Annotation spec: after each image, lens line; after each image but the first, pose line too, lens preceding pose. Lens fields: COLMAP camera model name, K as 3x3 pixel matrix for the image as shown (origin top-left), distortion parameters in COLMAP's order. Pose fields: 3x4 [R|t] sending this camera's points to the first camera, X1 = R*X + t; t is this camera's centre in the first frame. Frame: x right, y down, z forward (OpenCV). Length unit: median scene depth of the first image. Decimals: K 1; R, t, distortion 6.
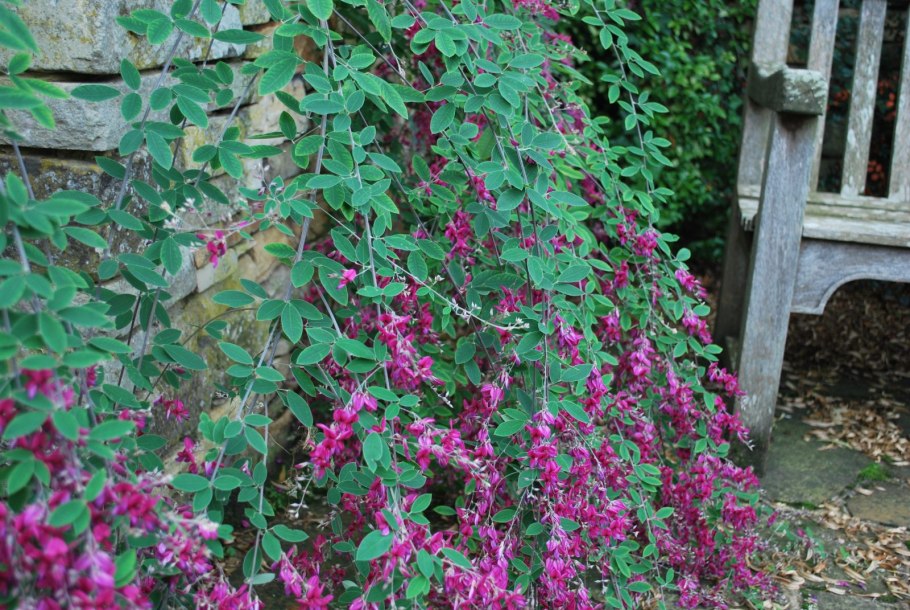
lens RADIAL K [[997.5, 0, 455.0], [0, 997.5, 305.0], [0, 0, 1]] dist [-0.097233, -0.011040]
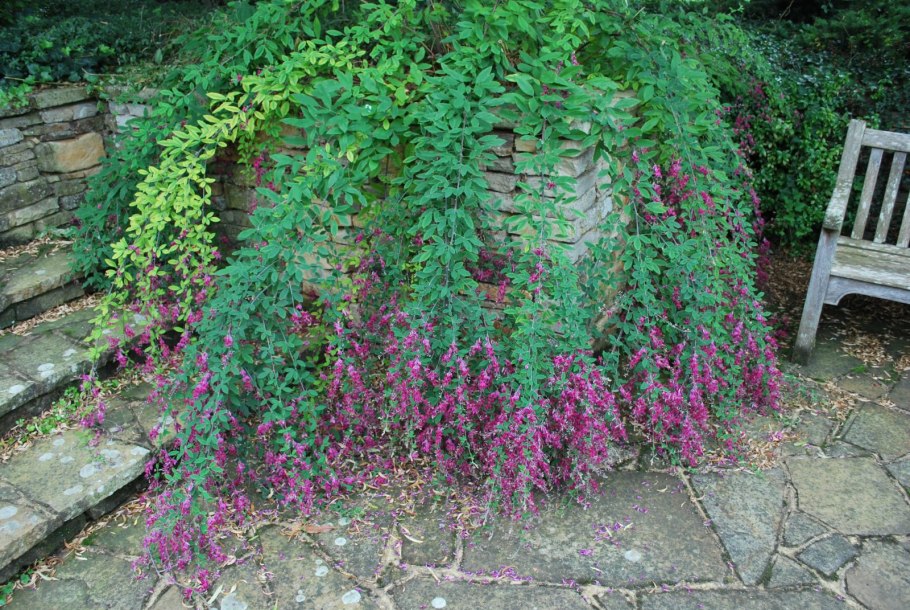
lens RADIAL K [[997.5, 0, 455.0], [0, 997.5, 305.0], [0, 0, 1]] dist [-0.097233, -0.011040]
pose [[0.954210, 0.089616, -0.285398, 0.167140], [-0.025906, 0.975243, 0.219615, -0.511744], [0.298014, -0.202166, 0.932908, -1.587861]]
